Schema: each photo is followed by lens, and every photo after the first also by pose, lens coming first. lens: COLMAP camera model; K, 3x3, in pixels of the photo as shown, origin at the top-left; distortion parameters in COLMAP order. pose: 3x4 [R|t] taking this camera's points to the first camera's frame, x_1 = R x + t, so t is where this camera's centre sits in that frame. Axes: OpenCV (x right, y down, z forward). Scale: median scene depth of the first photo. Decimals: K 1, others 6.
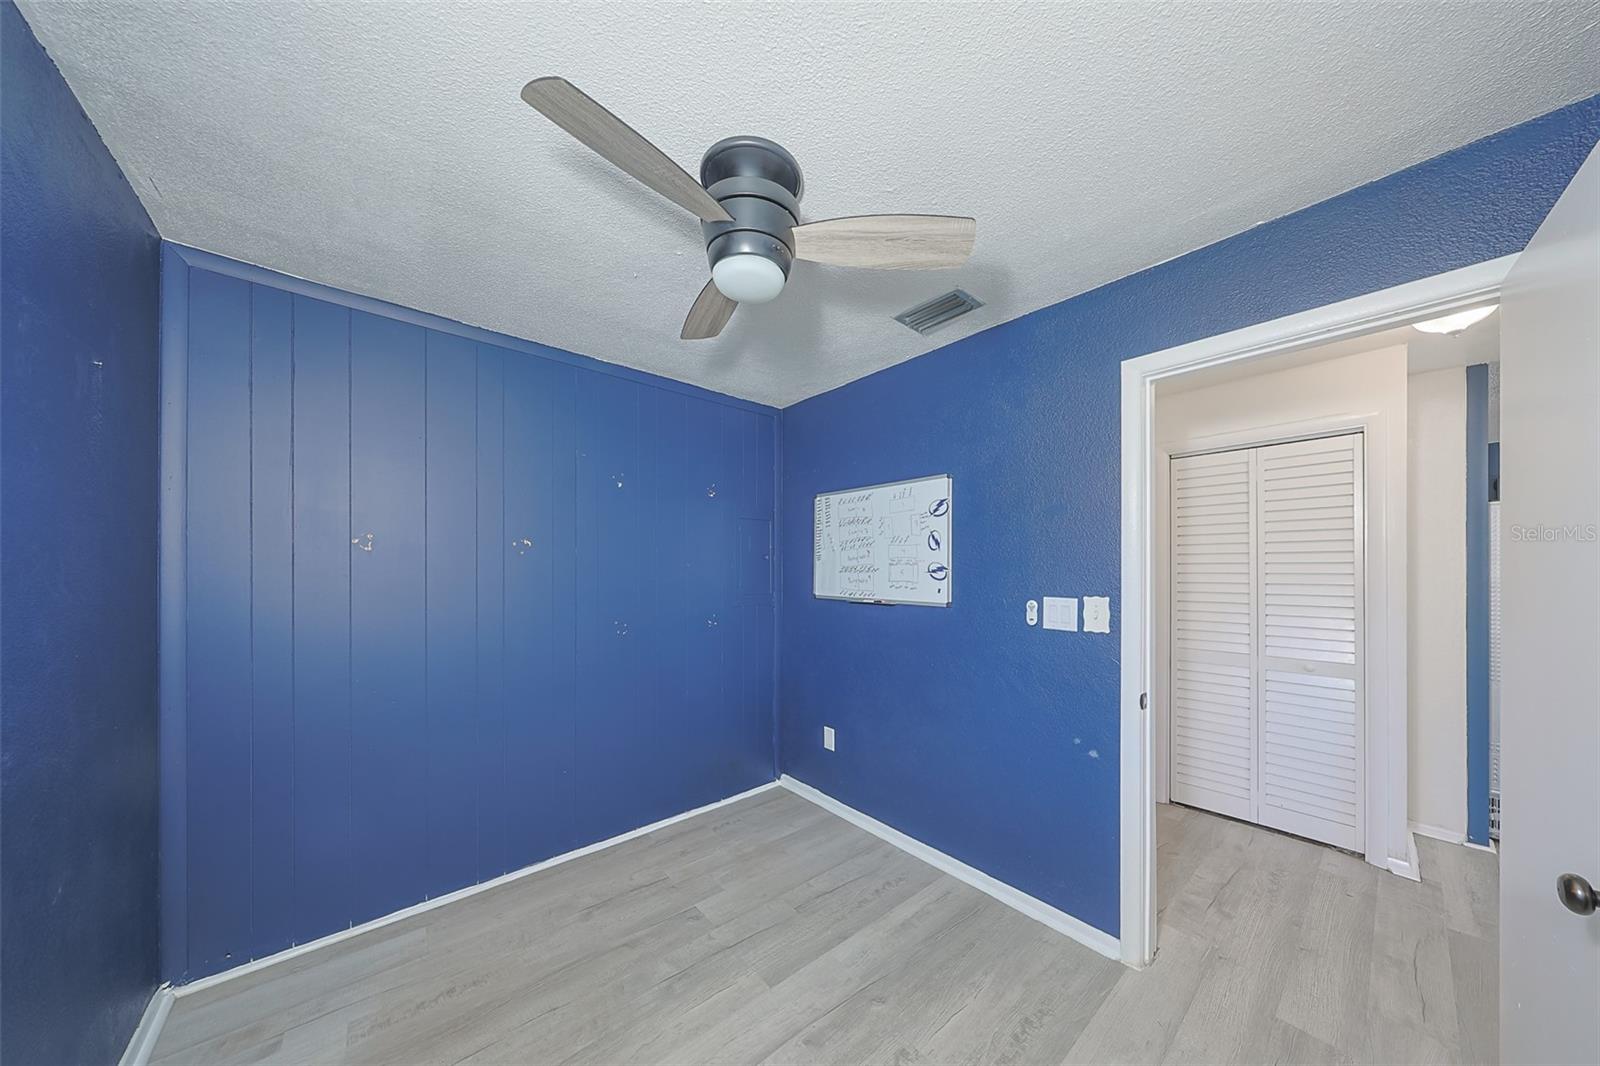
lens RADIAL K [[503.9, 0, 784.1], [0, 503.9, 567.8], [0, 0, 1]] dist [0.000487, -0.000239]
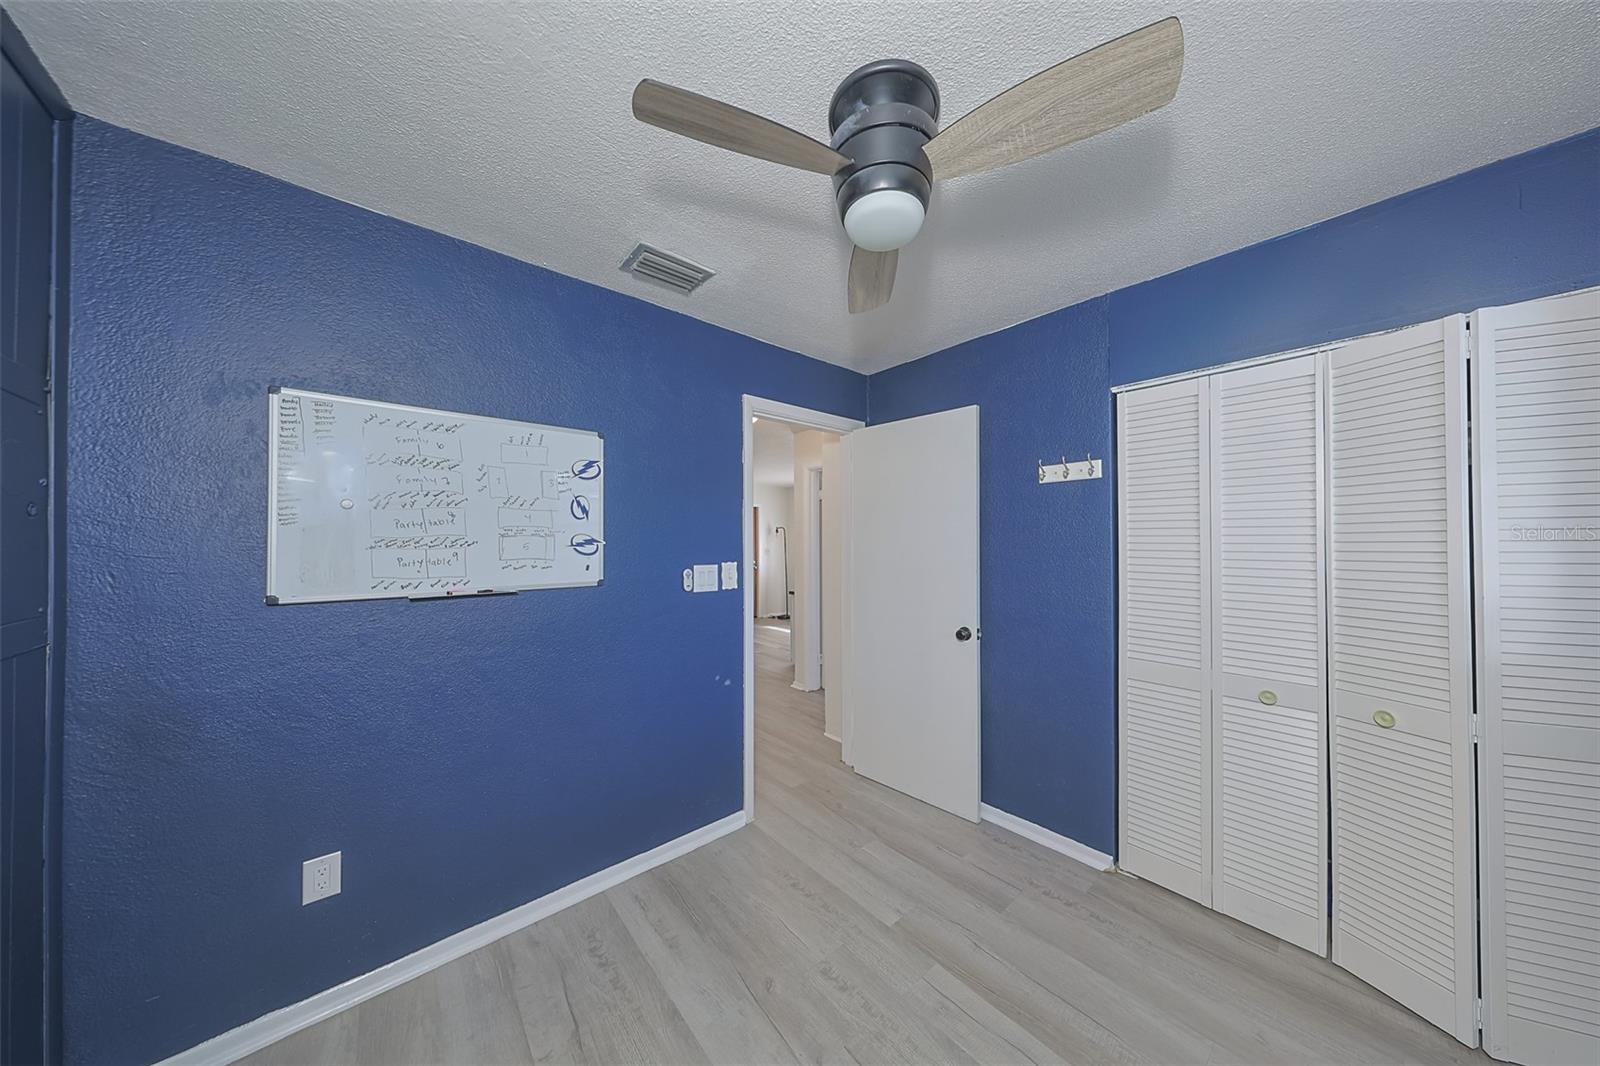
lens RADIAL K [[503.9, 0, 798.1], [0, 503.9, 535.9], [0, 0, 1]] dist [0.000487, -0.000239]
pose [[-0.034004, 0.006988, 0.999397, -0.571082], [0.000895, 0.999975, -0.006961, -0.001436], [-0.999421, 0.000658, -0.034010, 0.703821]]
